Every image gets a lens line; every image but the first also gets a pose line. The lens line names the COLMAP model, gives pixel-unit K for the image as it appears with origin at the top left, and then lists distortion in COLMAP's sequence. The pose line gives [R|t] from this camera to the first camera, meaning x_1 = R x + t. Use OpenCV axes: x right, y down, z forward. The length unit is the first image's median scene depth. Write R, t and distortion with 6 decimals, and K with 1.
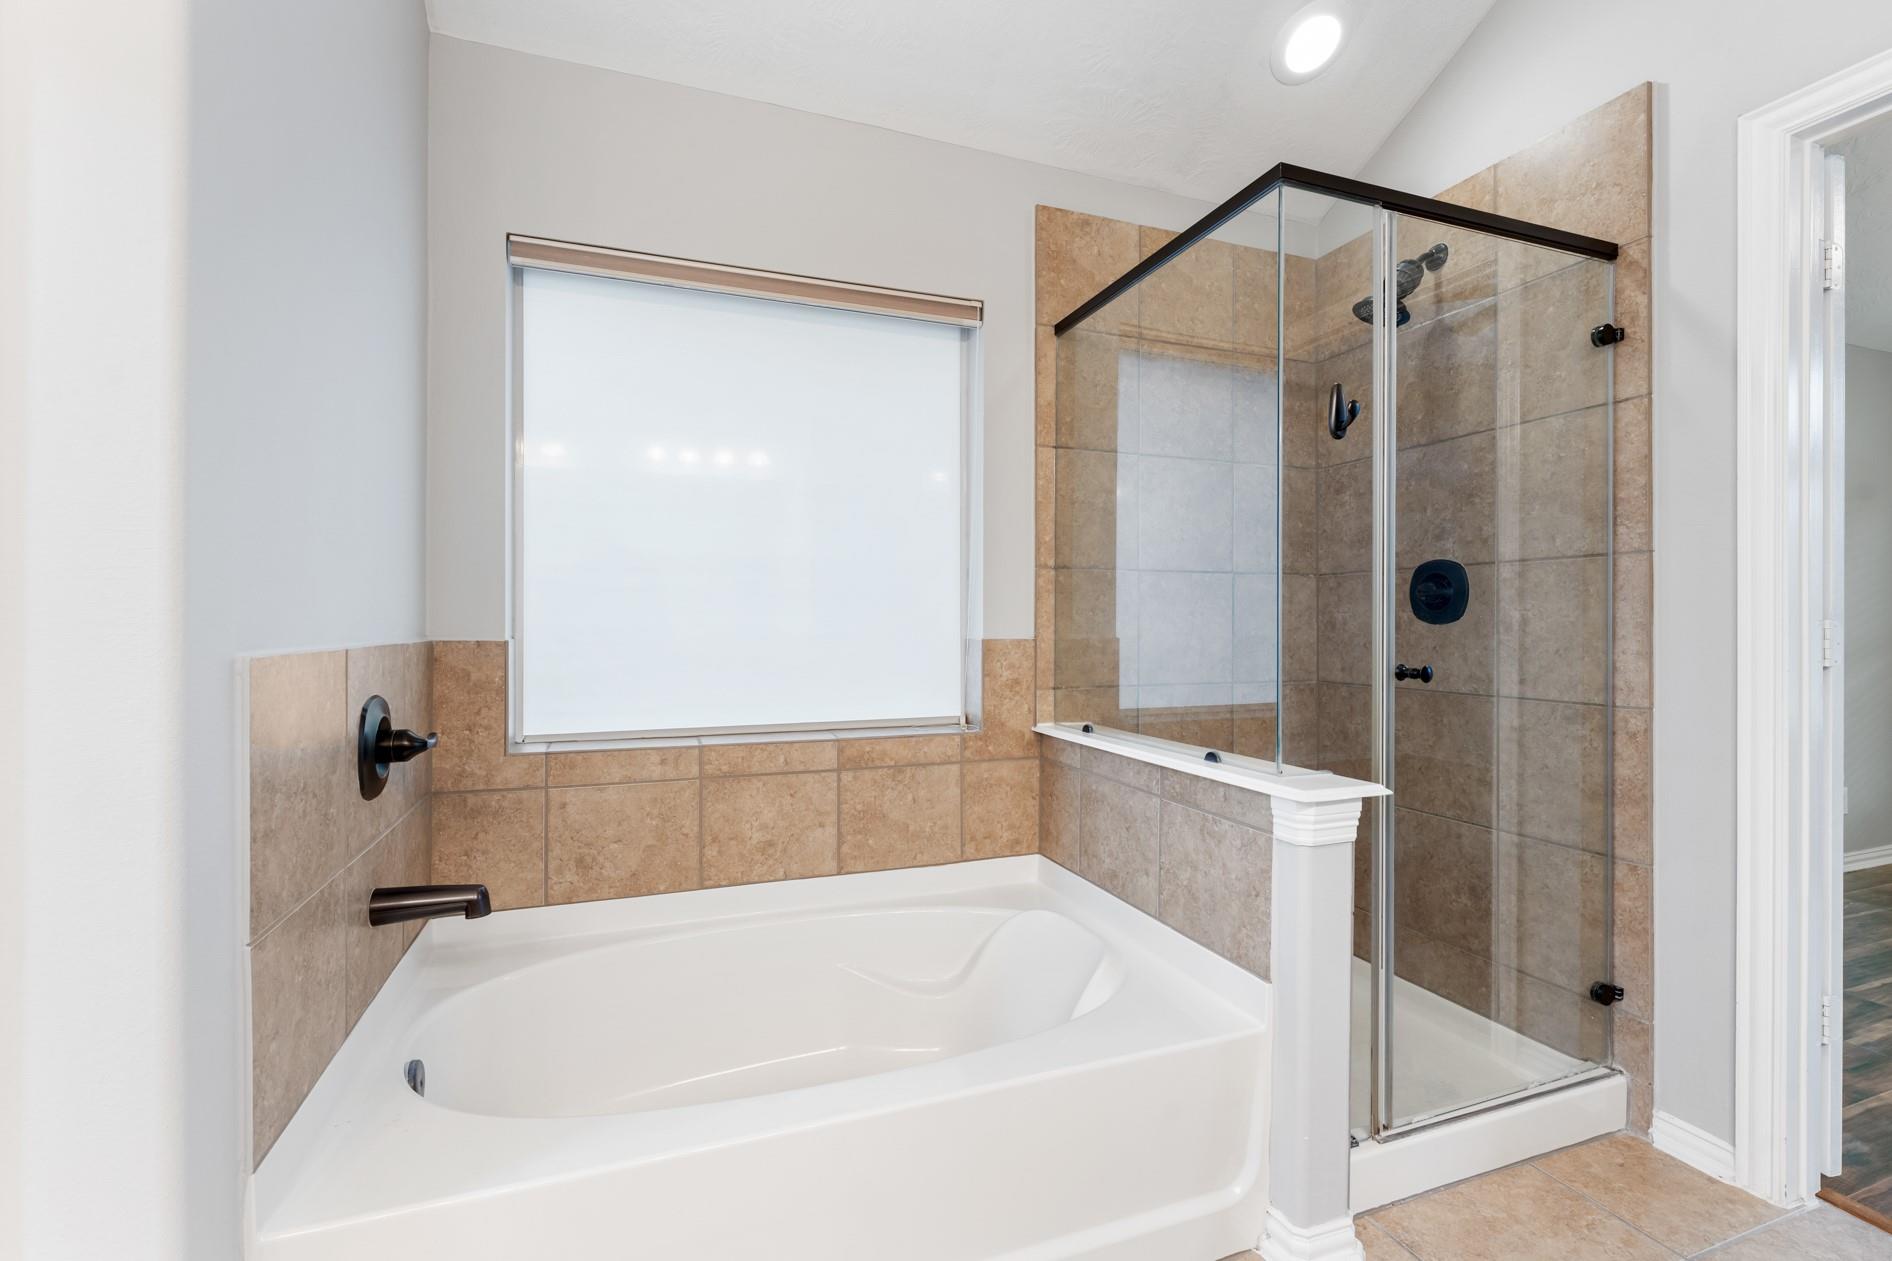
lens RADIAL K [[822.2, 0, 934.8], [0, 822.2, 631.7], [0, 0, 1]] dist [-0.002869, 0.000062]
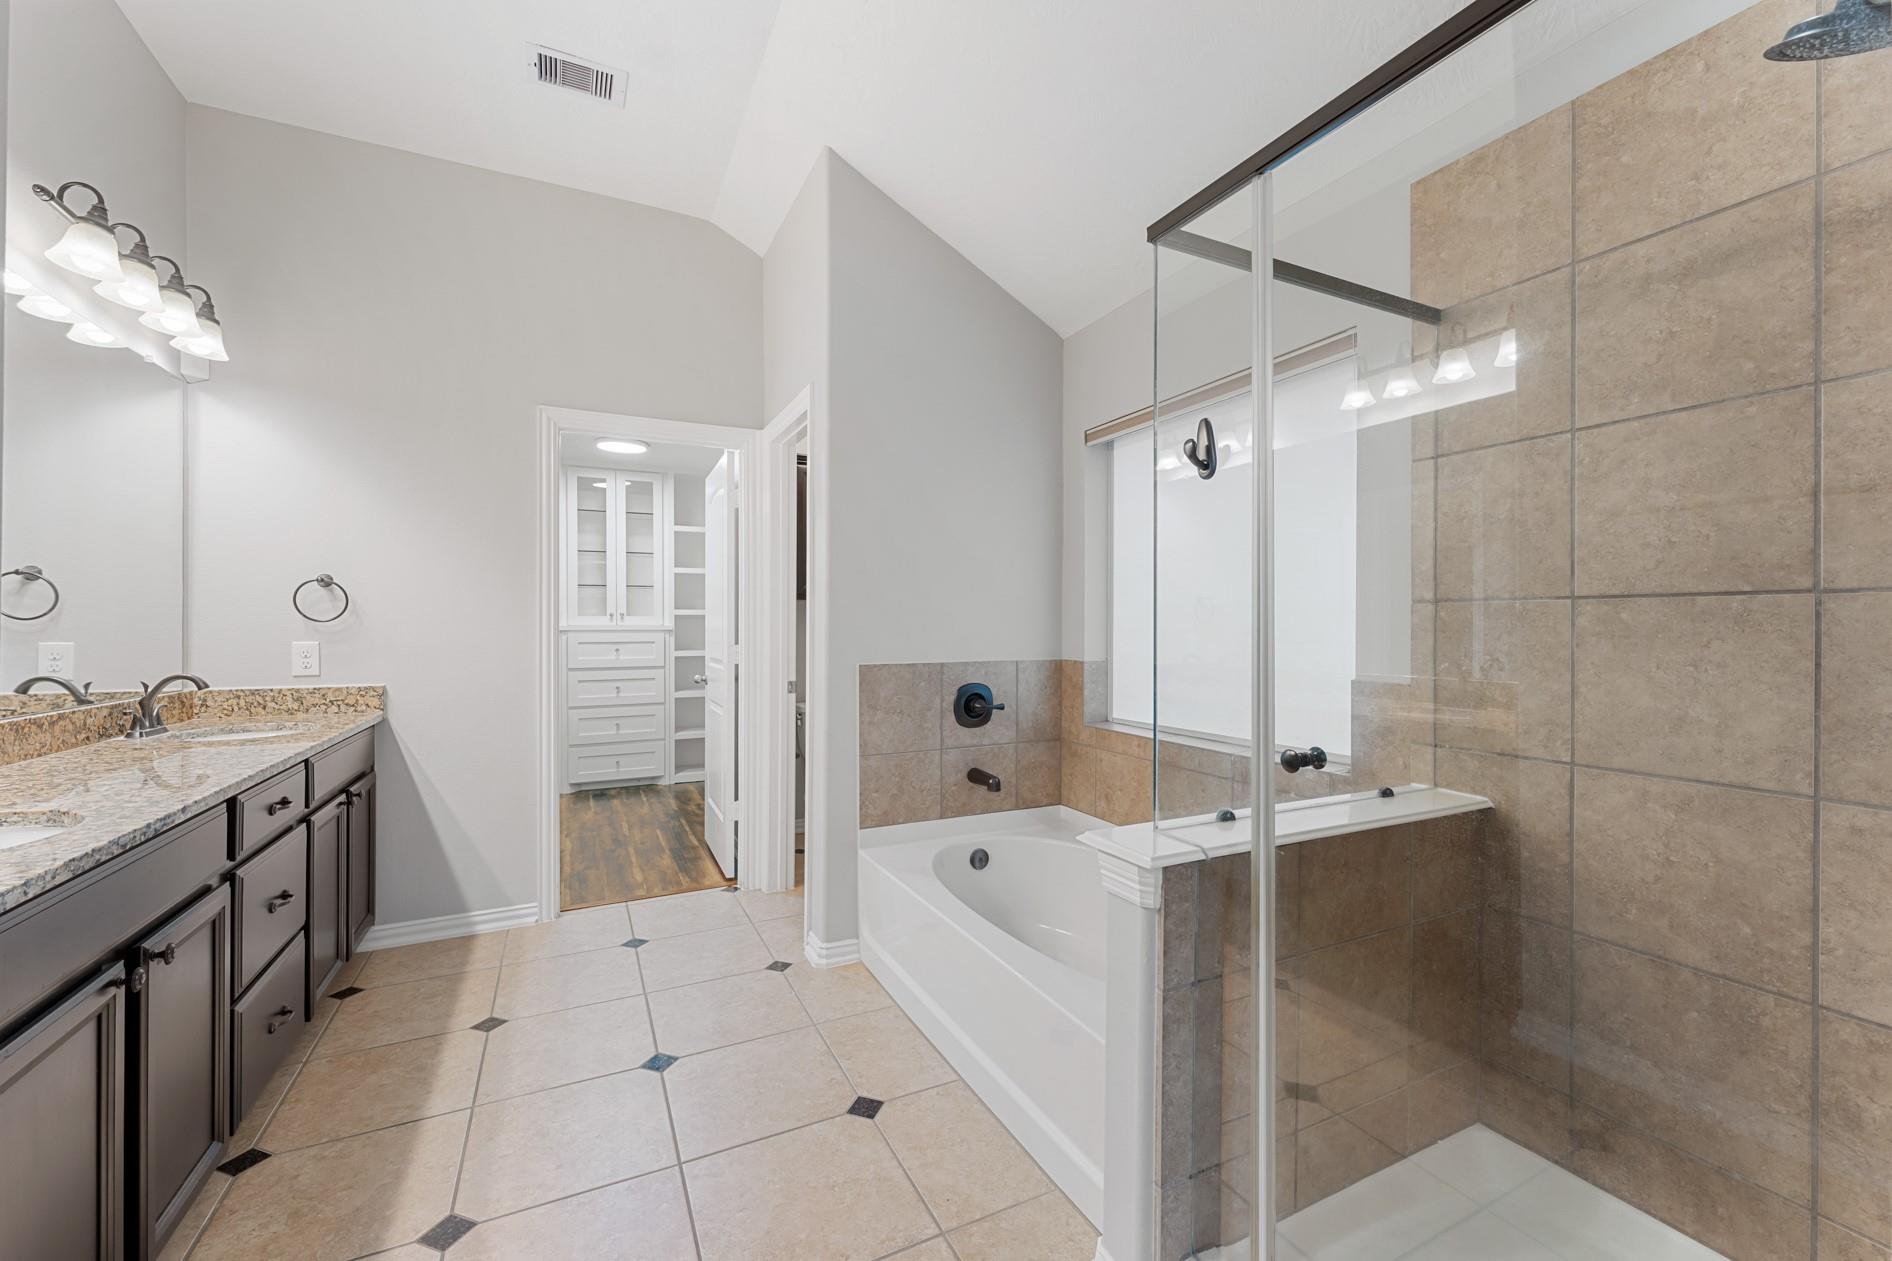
lens RADIAL K [[753.0, 0, 940.1], [0, 753.0, 630.0], [0, 0, 1]] dist [-0.003024, -0.000996]
pose [[0.098931, 0.005542, -0.995079, 0.978689], [-0.003185, 0.999981, 0.005252, -0.058373], [0.995089, 0.002650, 0.098946, 0.482876]]
